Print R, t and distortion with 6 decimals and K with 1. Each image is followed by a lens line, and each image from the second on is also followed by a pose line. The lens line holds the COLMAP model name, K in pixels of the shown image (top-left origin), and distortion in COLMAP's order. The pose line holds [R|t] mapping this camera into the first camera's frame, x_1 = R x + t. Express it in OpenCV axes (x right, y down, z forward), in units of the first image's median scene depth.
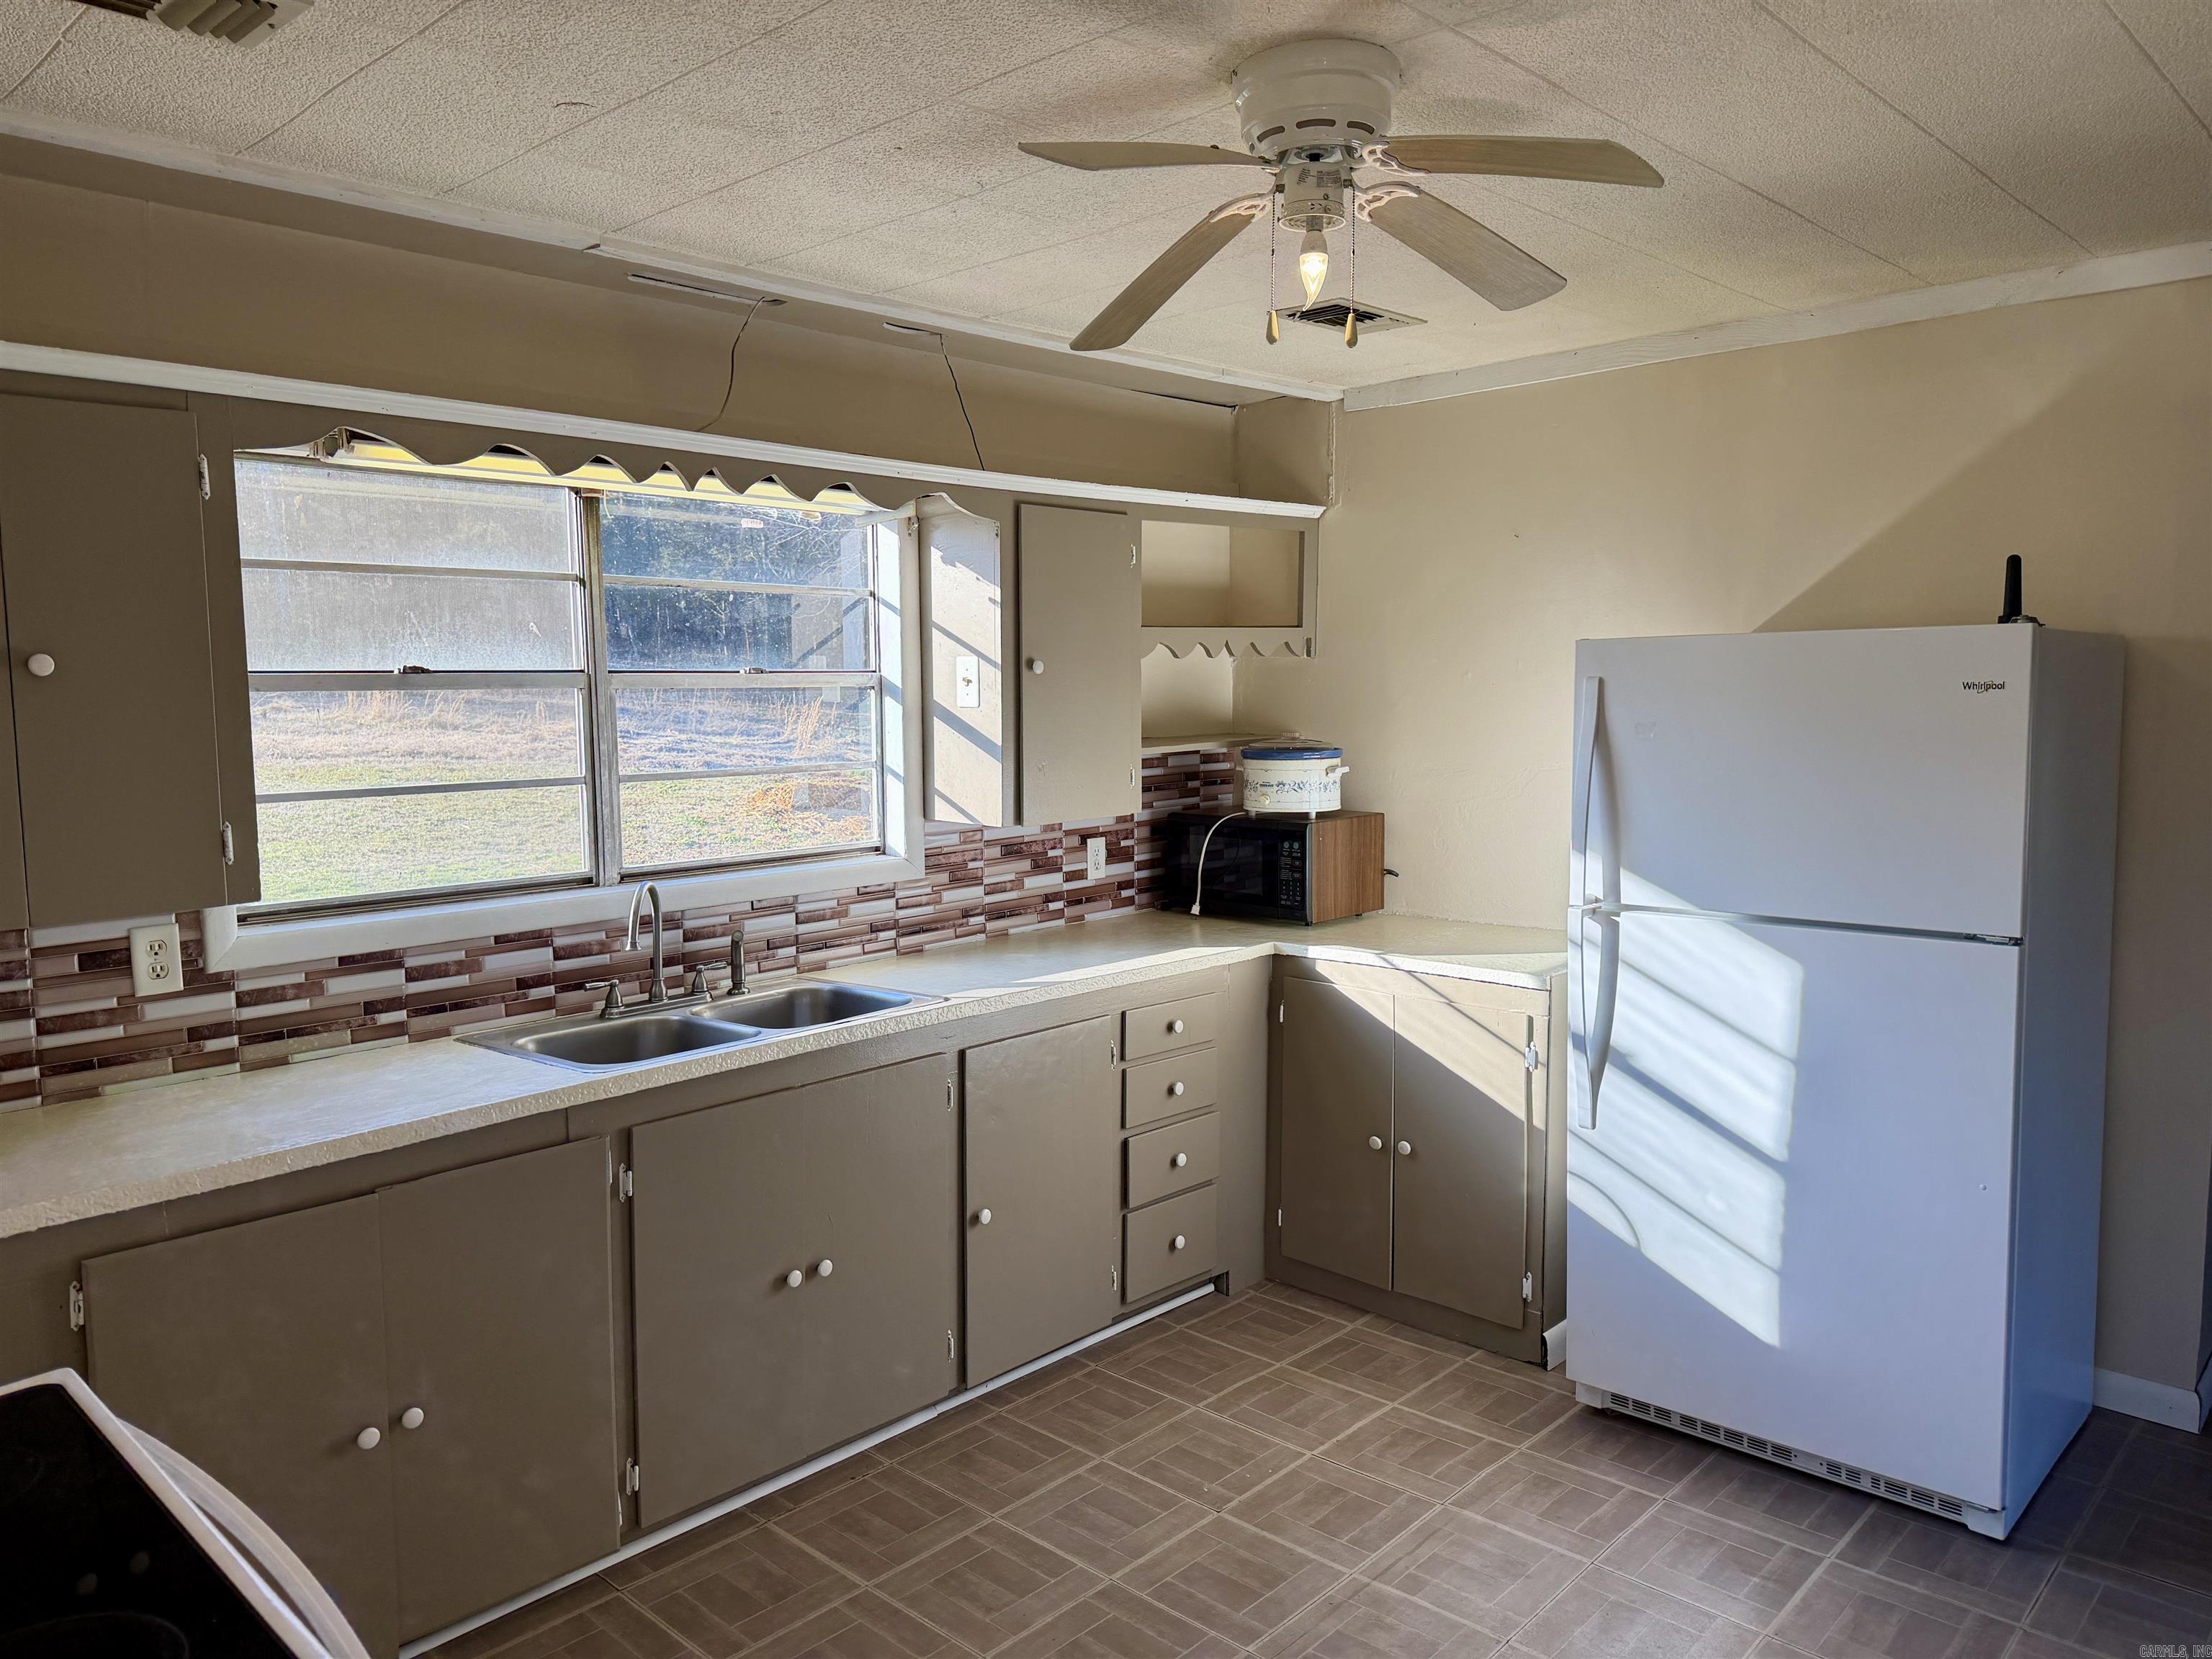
lens RADIAL K [[1547.3, 0, 1099.3], [0, 1547.3, 821.0], [0, 0, 1]] dist [0.151523, -0.306524]
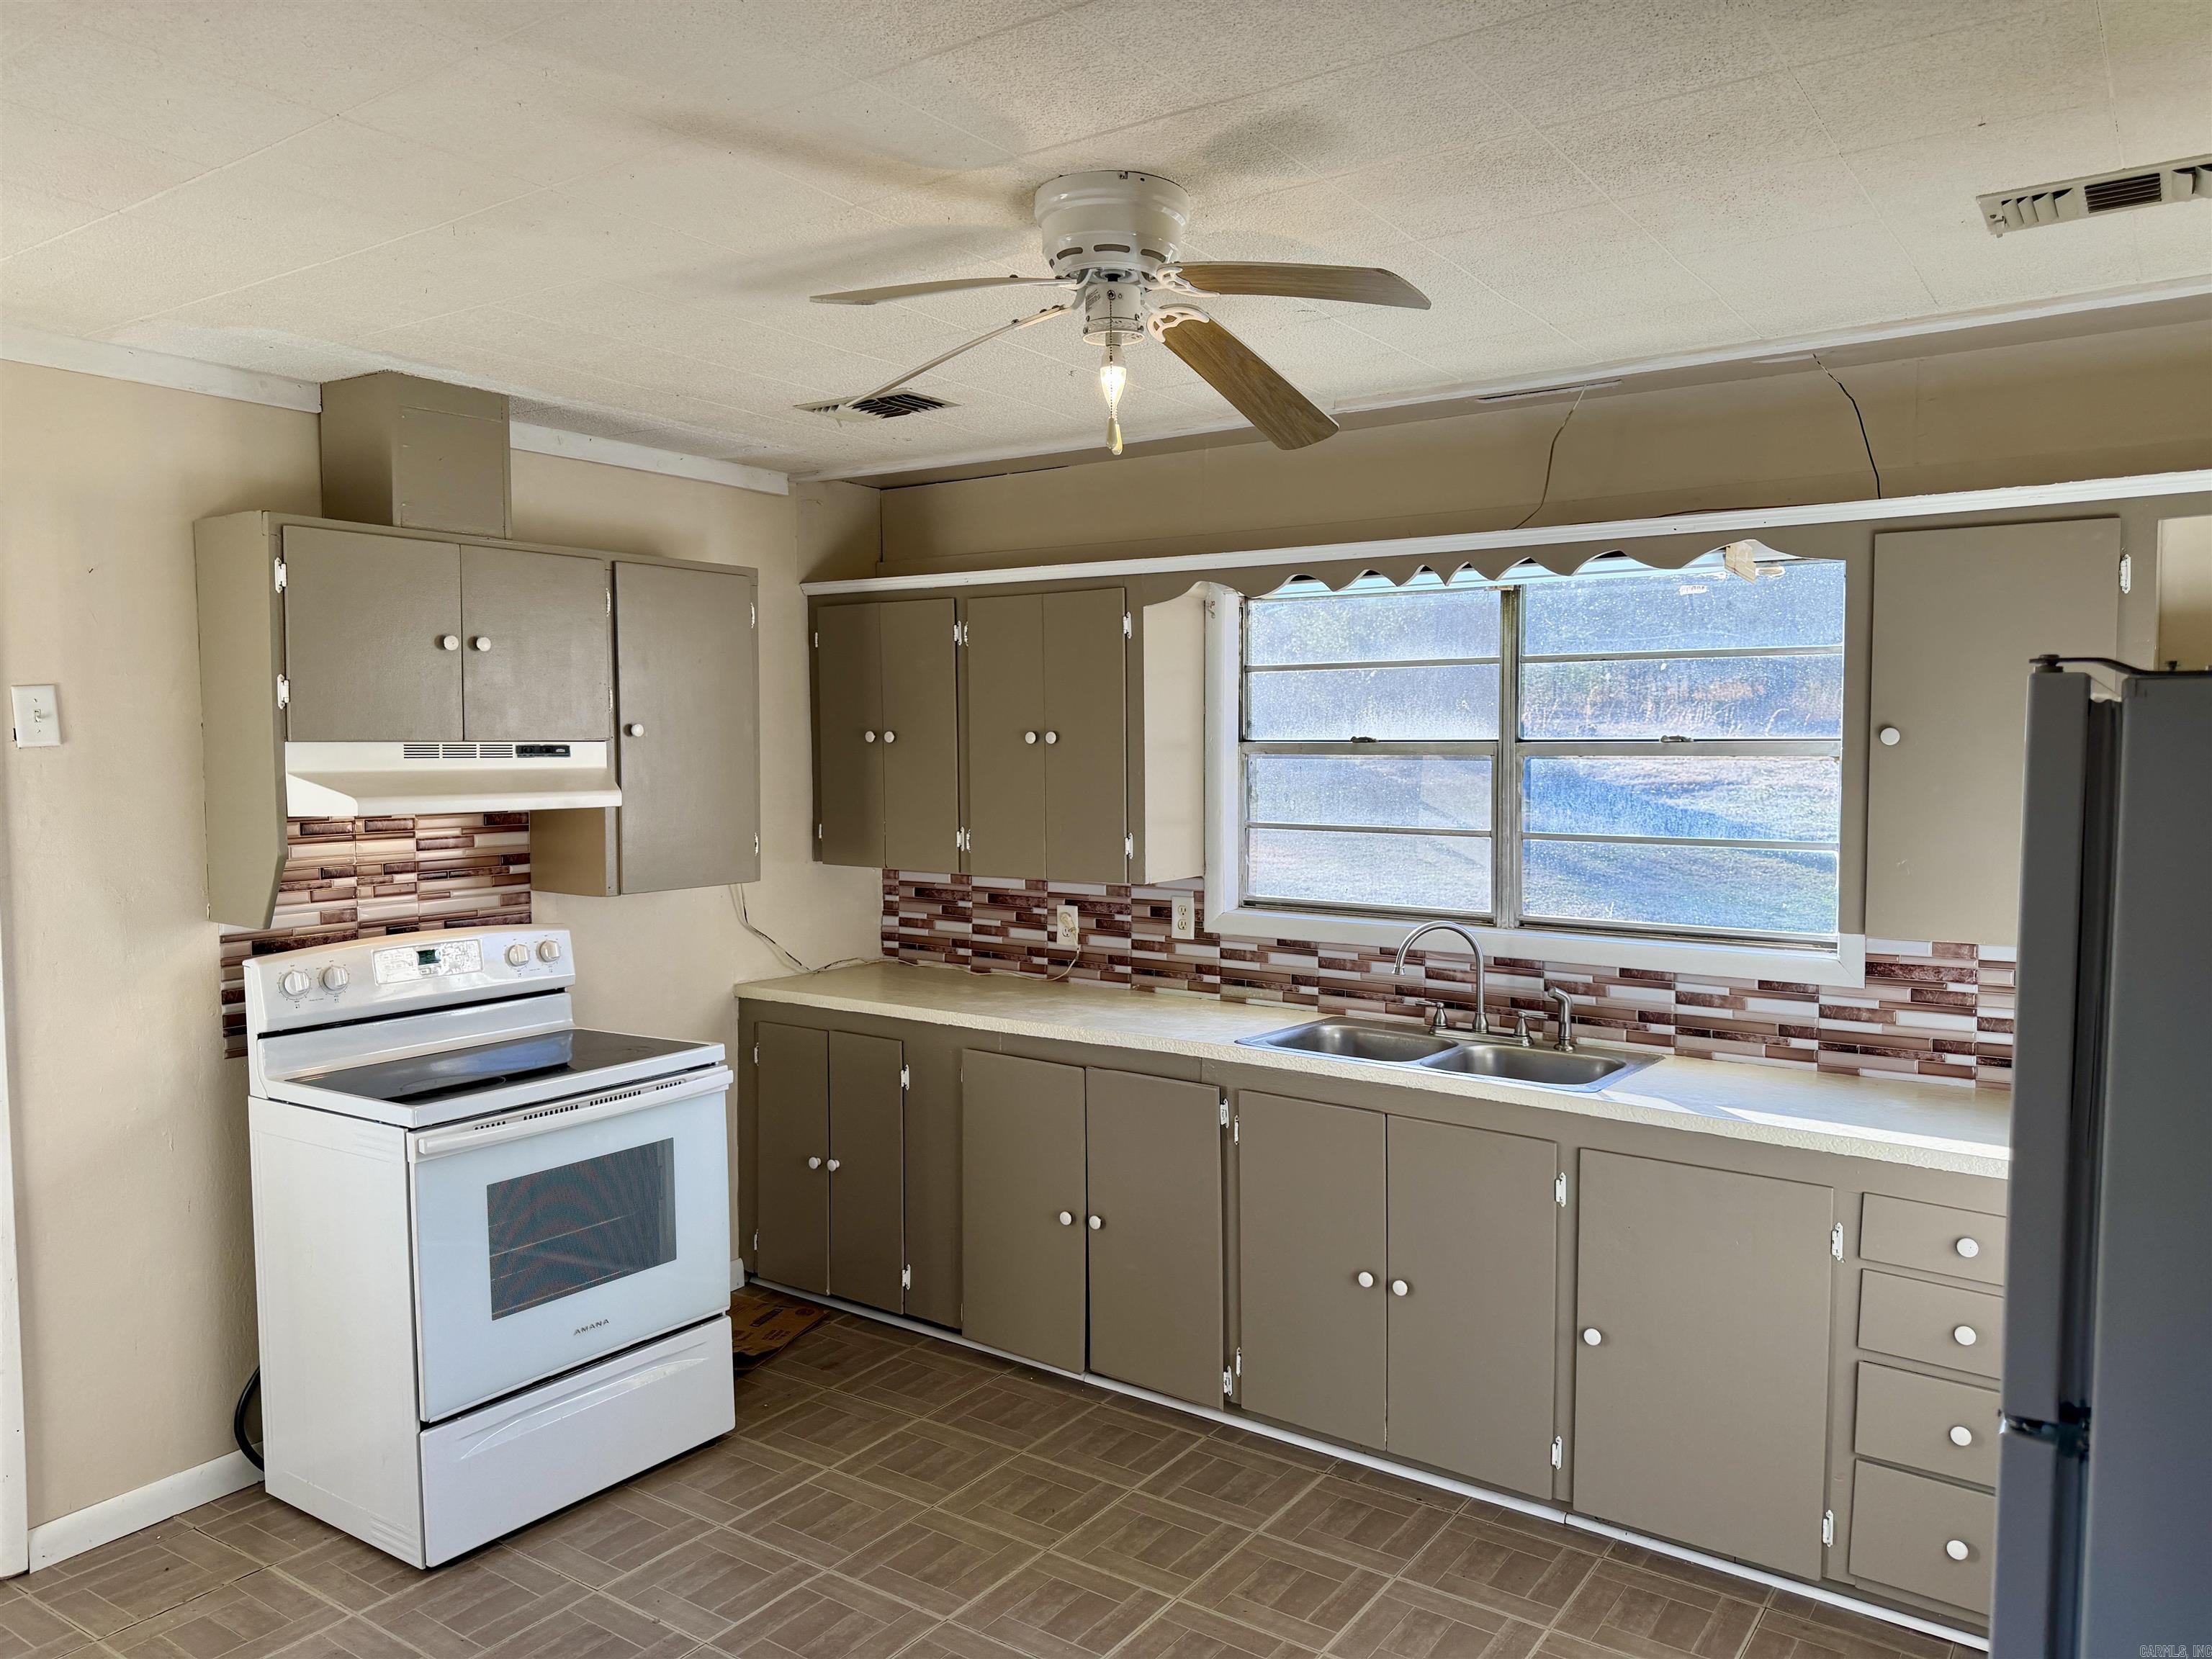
lens RADIAL K [[1547.3, 0, 1099.3], [0, 1547.3, 821.0], [0, 0, 1]] dist [0.151523, -0.306524]
pose [[0.137014, 0.062434, -0.988600, 0.825283], [-0.091681, 0.994527, 0.050102, -0.071244], [0.986317, 0.083771, 0.141988, 0.587526]]
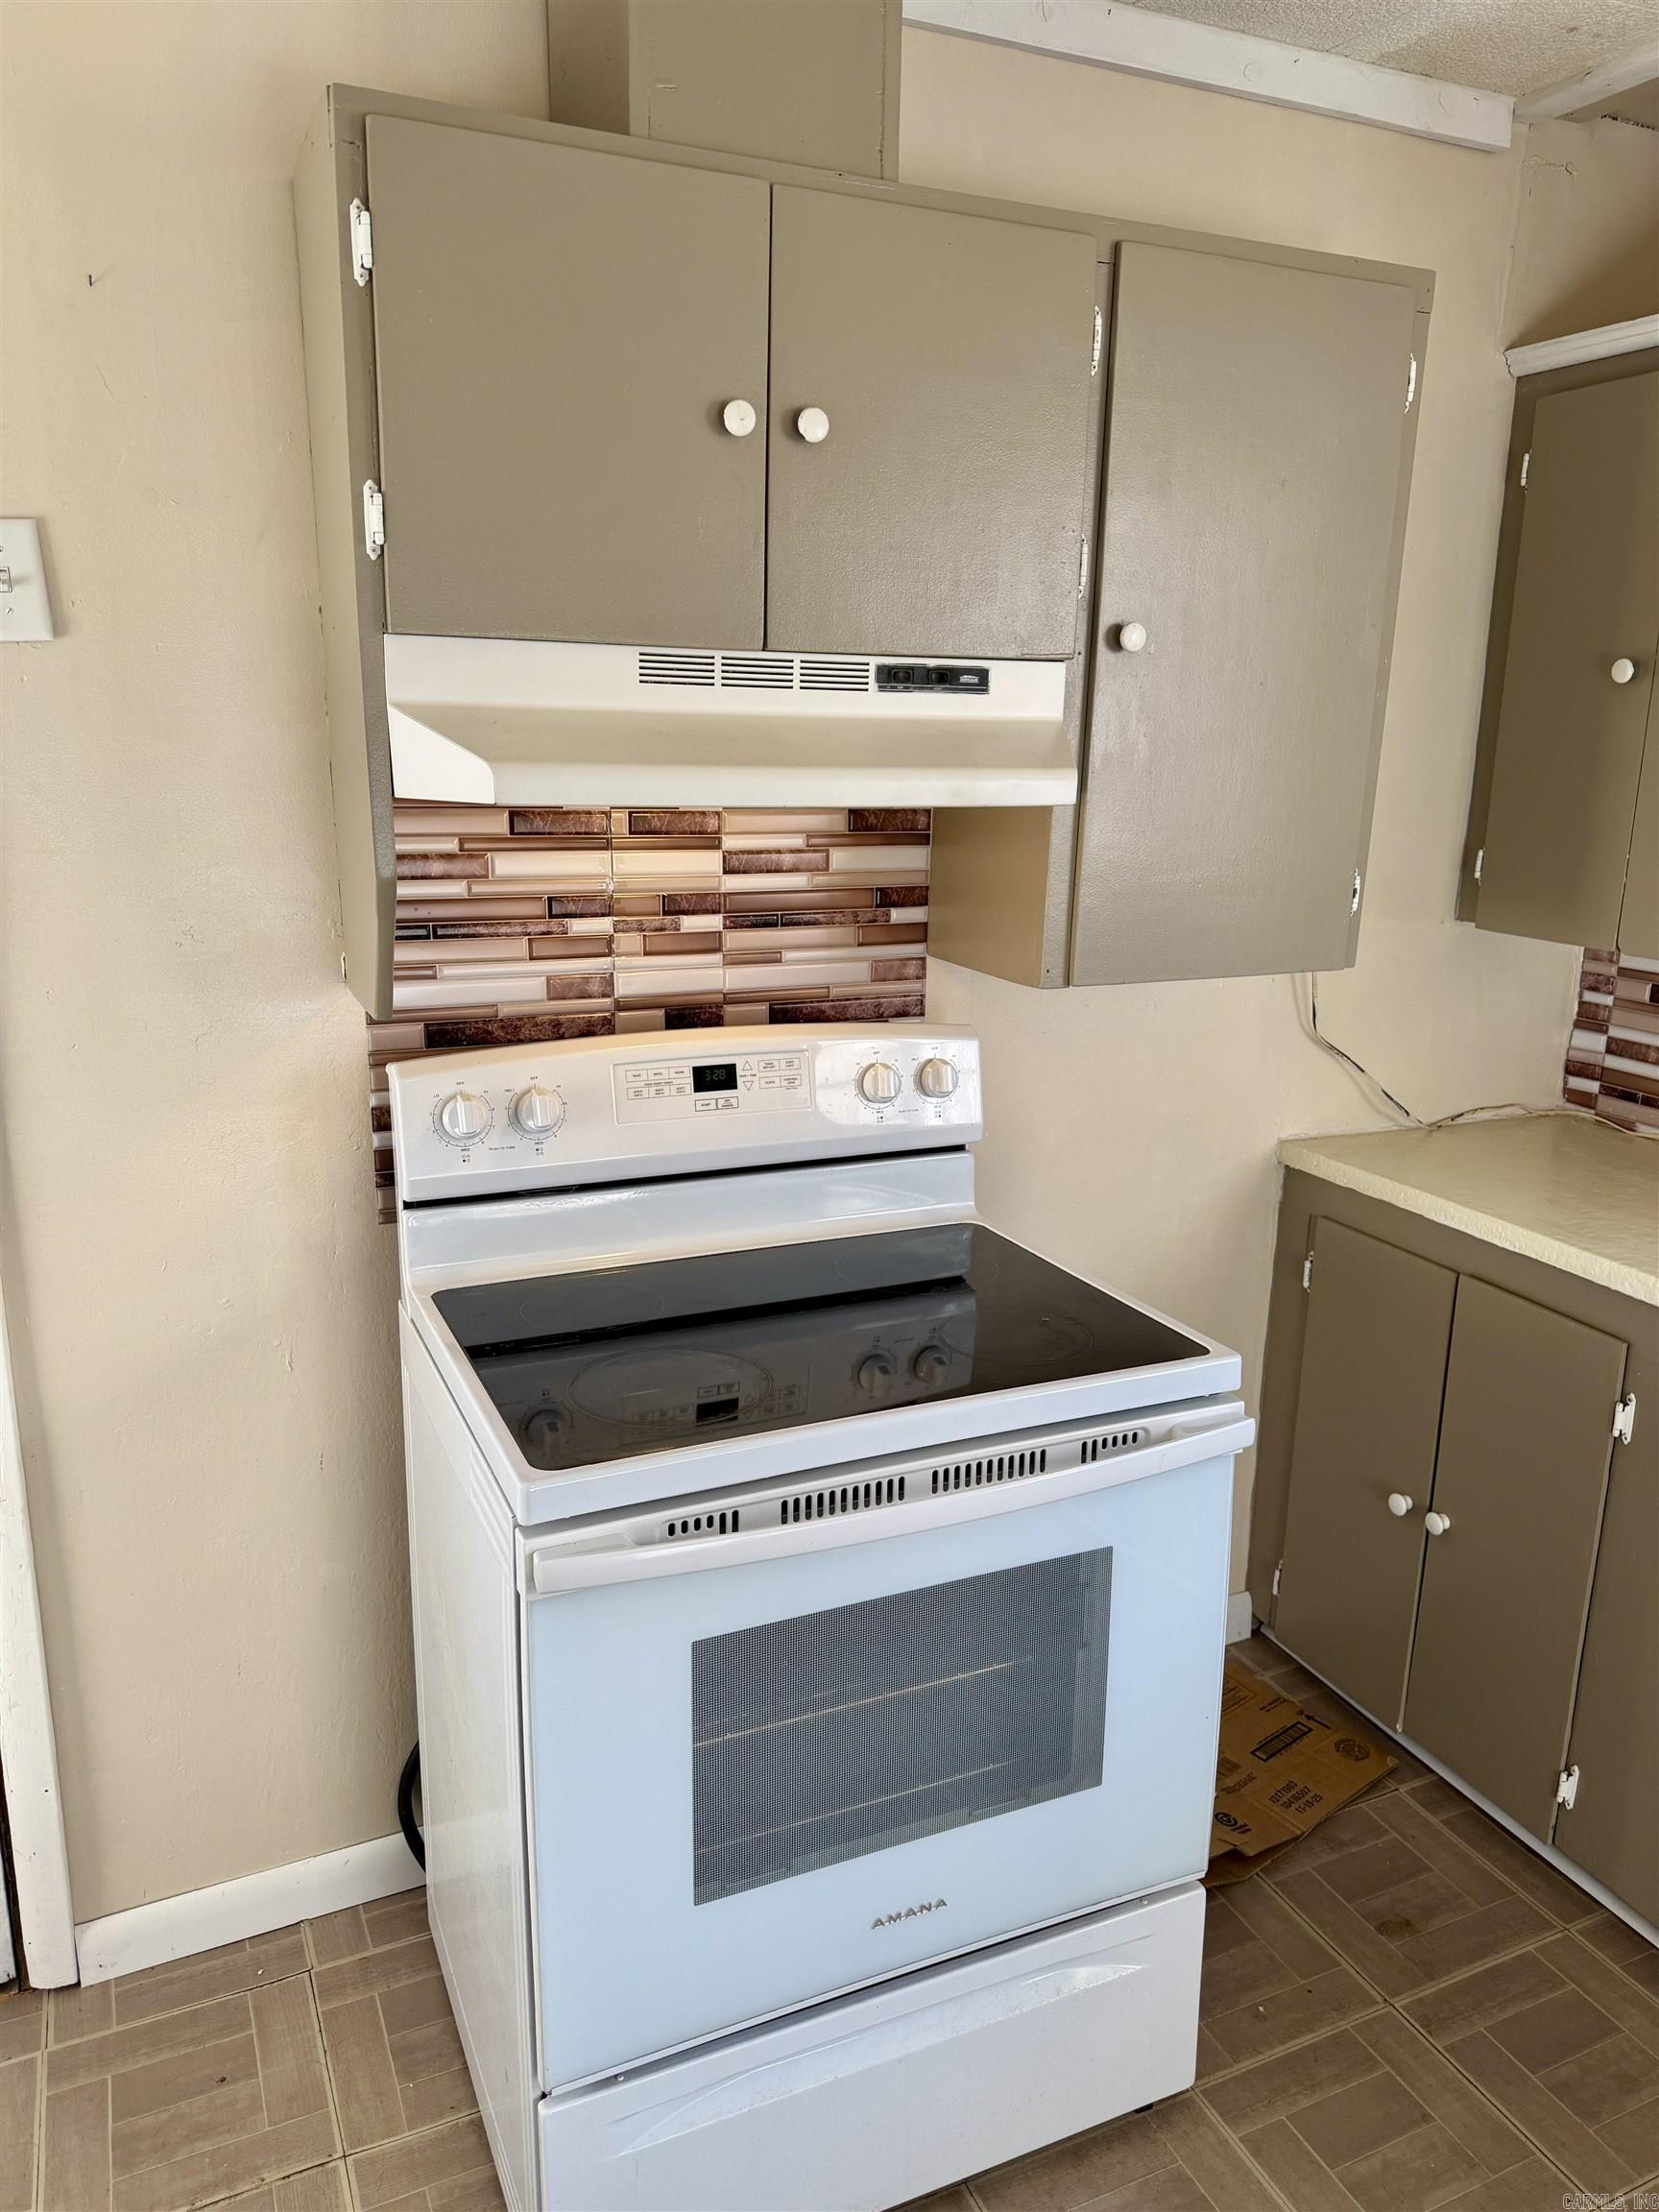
lens RADIAL K [[1570.7, 0, 822.4], [0, 1570.7, 1139.0], [0, 0, 1]] dist [0.102259, -0.176185]
pose [[-0.373340, 0.240163, -0.896069, 0.179978], [-0.100451, 0.949765, 0.296407, -0.034760], [0.922240, 0.200672, -0.330460, 0.524075]]
